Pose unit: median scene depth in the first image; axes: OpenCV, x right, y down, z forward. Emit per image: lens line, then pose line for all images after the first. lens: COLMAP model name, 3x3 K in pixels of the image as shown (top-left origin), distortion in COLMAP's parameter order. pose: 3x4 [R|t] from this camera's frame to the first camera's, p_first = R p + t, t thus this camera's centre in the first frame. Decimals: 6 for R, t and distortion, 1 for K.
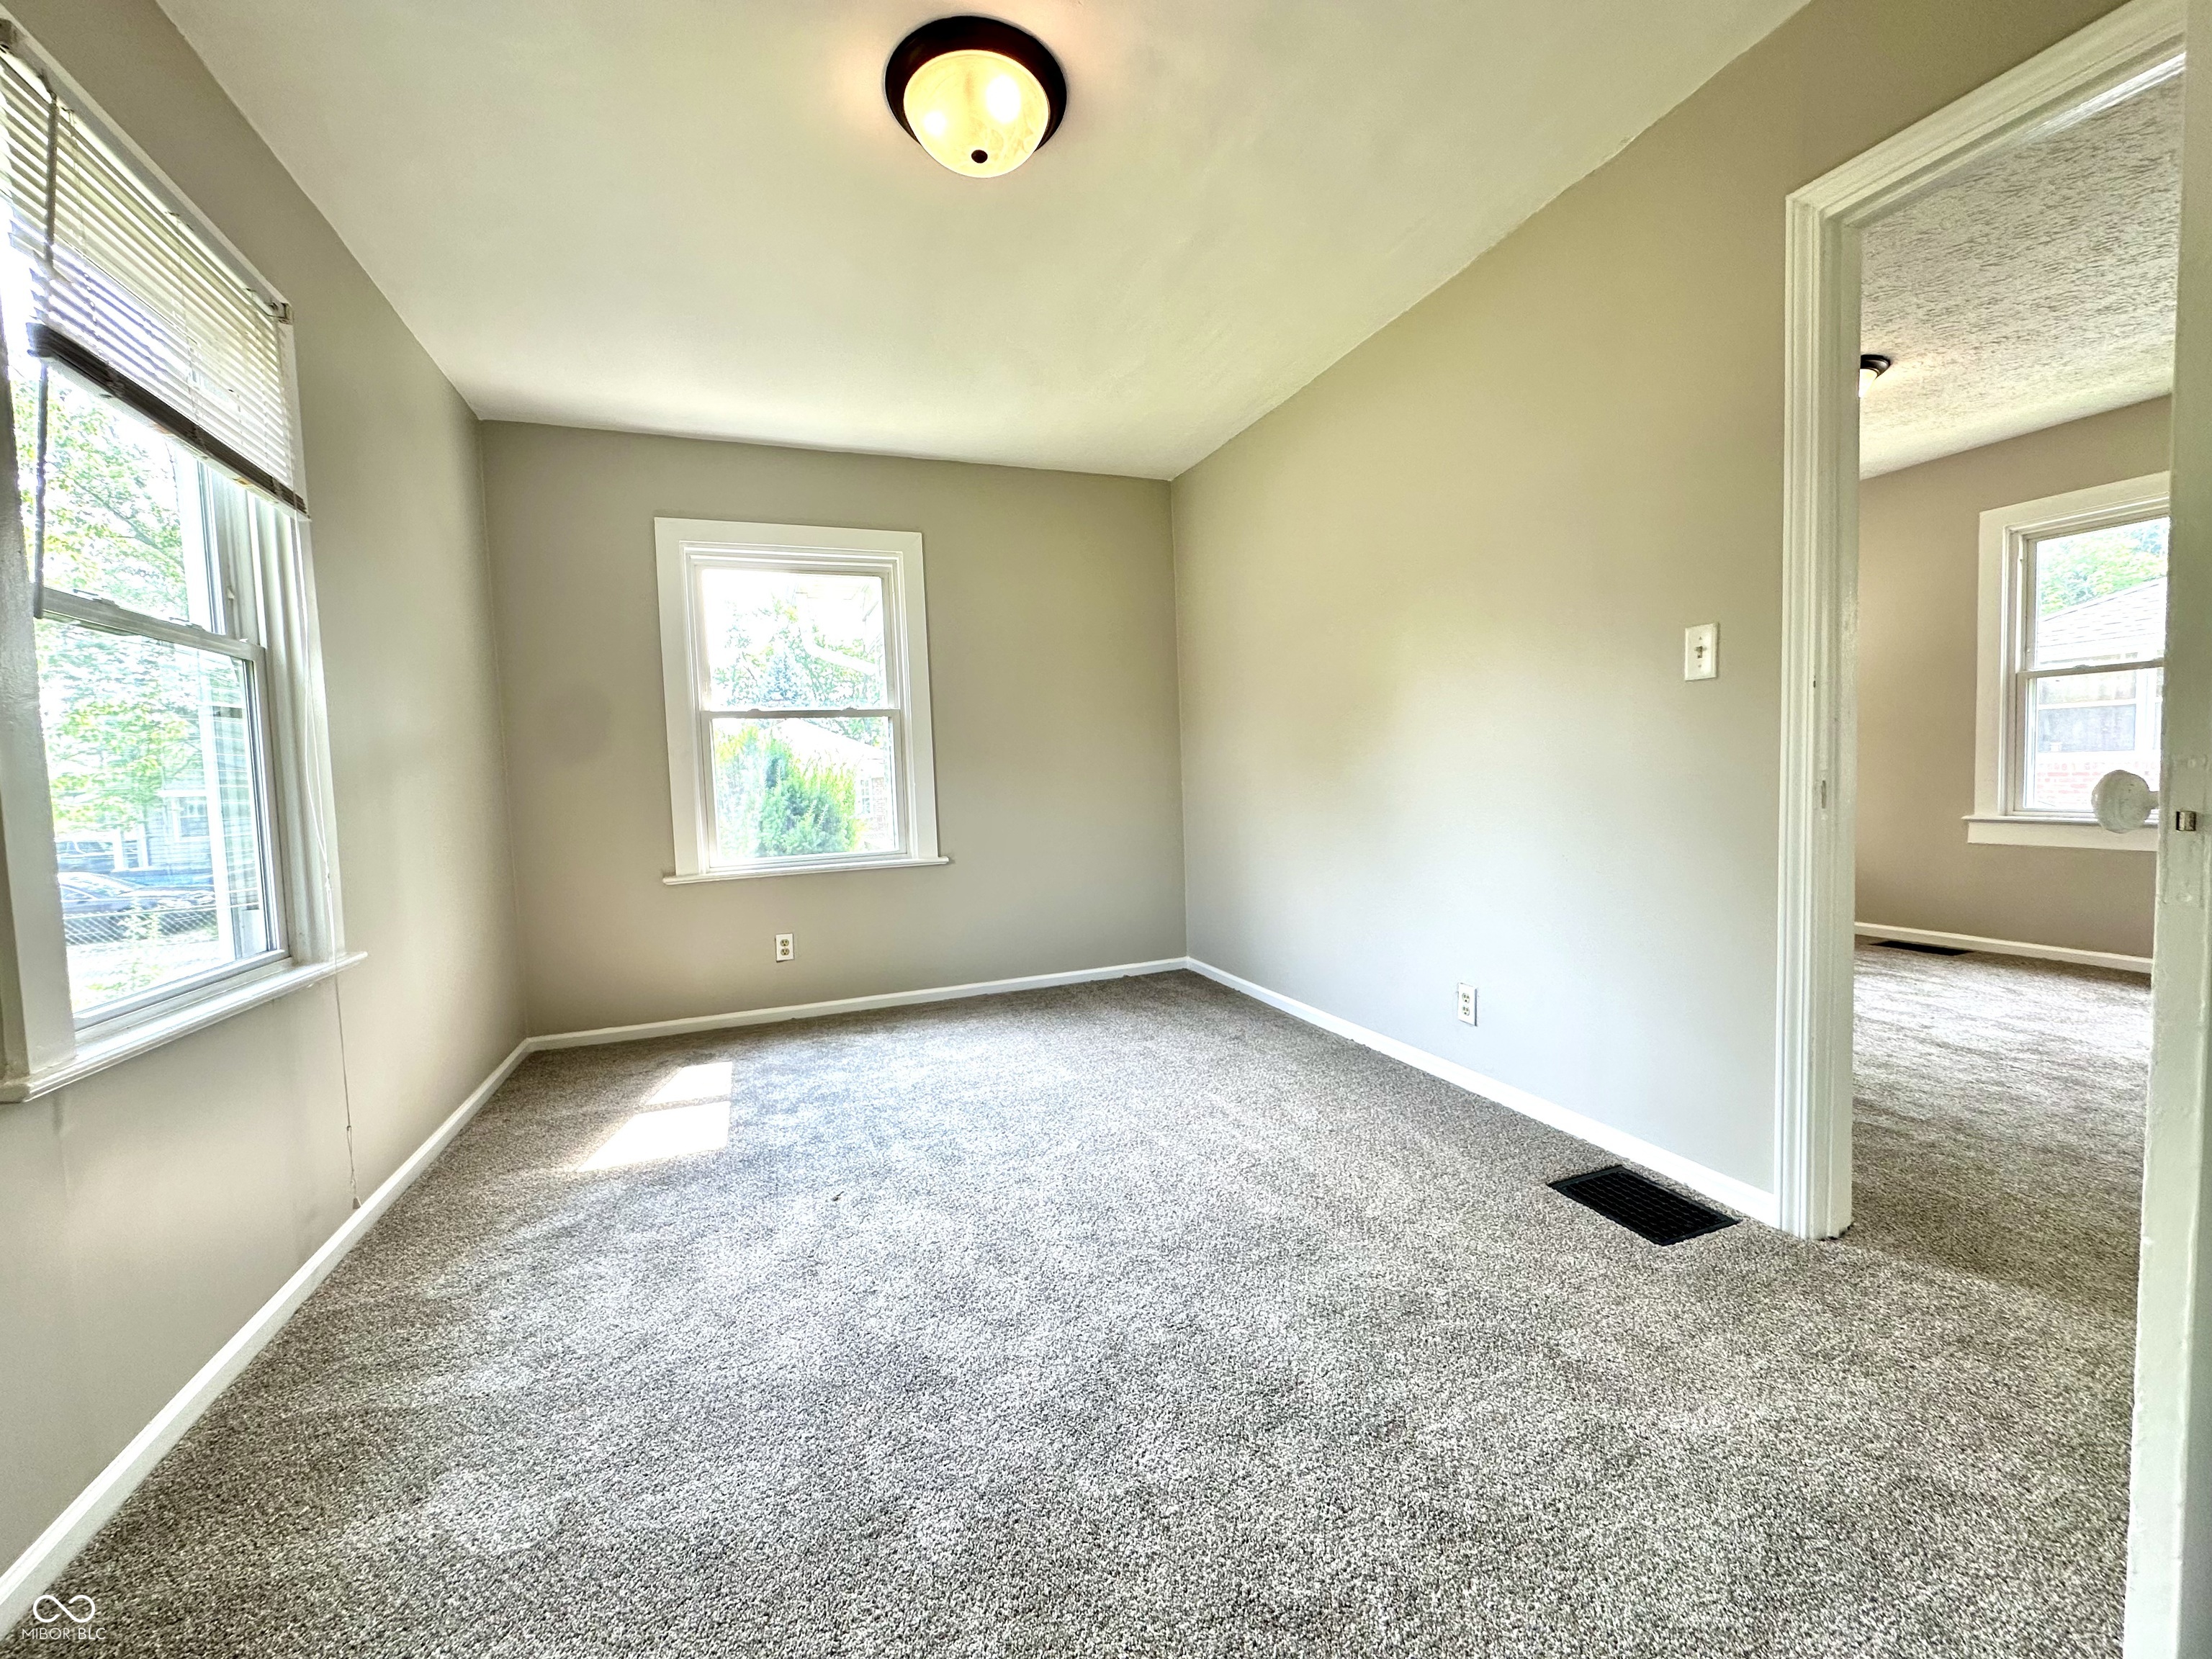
lens RADIAL K [[880.1, 0, 1107.5], [0, 880.1, 832.3], [0, 0, 1]] dist [-0.003825, 0.001093]
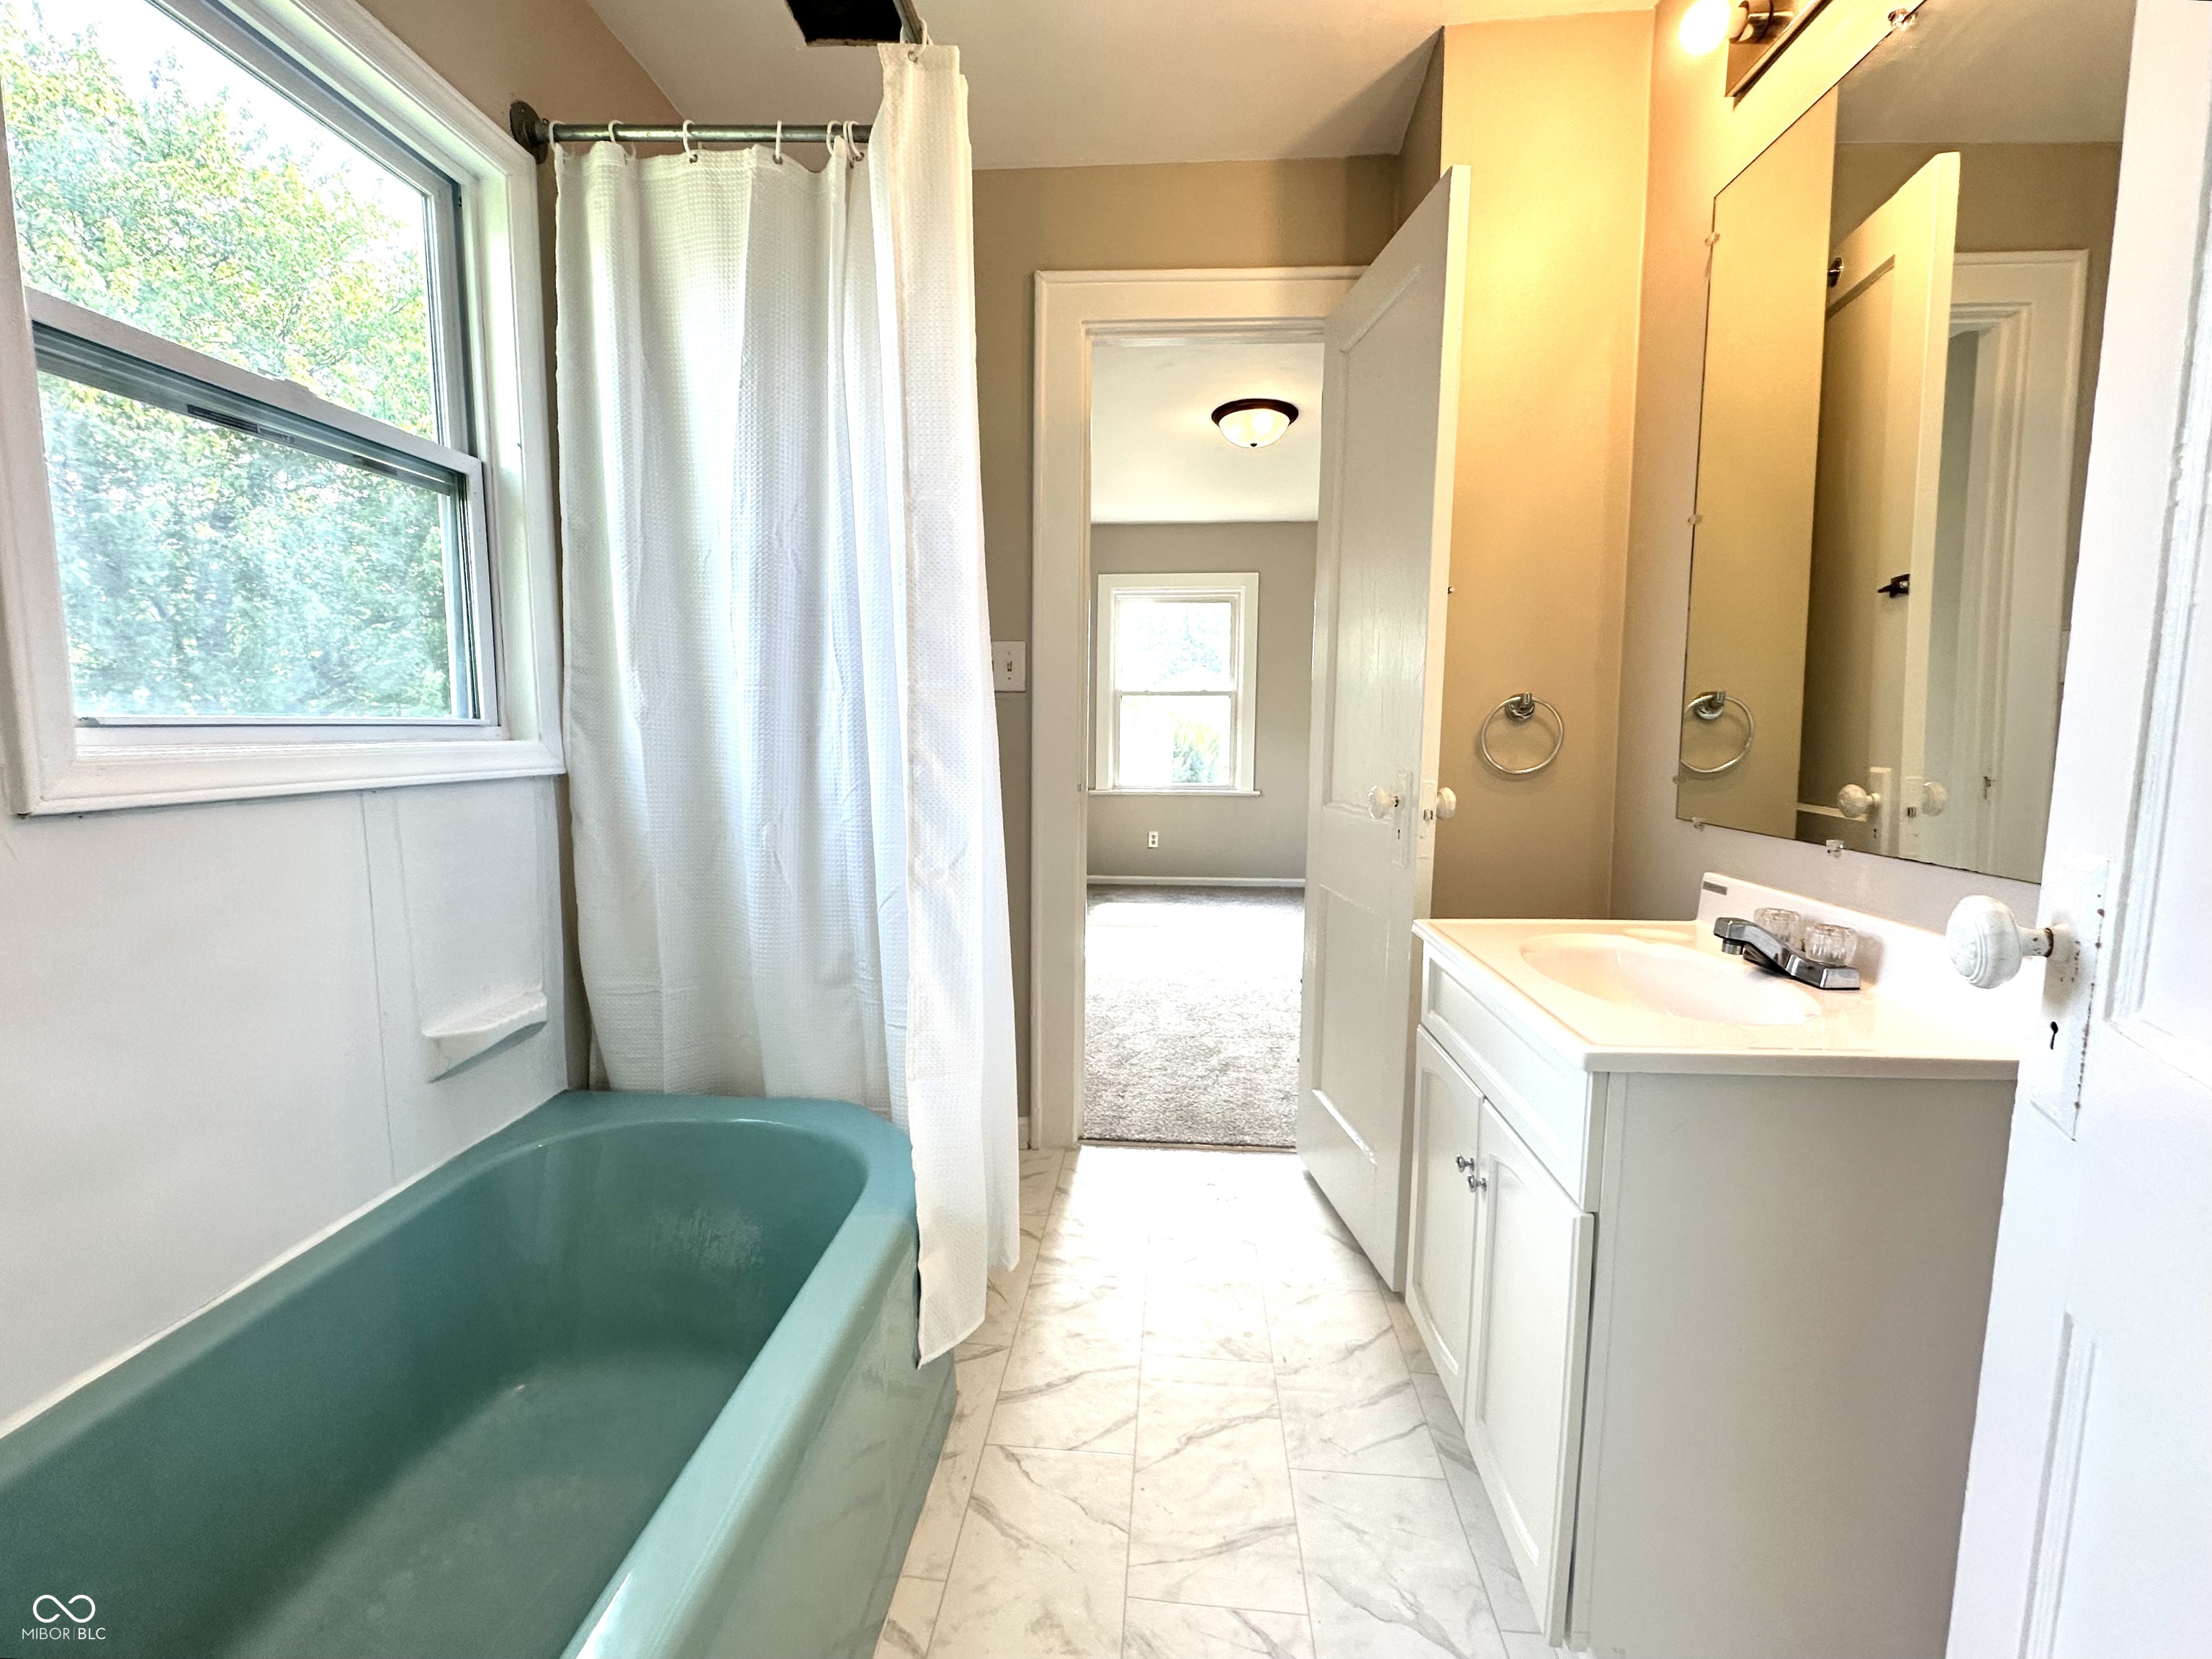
lens RADIAL K [[936.3, 0, 1107.2], [0, 936.3, 828.9], [0, 0, 1]] dist [-0.001647, -0.000393]
pose [[0.905100, 0.087957, -0.416001, 0.268210], [-0.065111, 0.995502, 0.068821, -0.000990], [0.420183, -0.035204, 0.906756, -0.589460]]
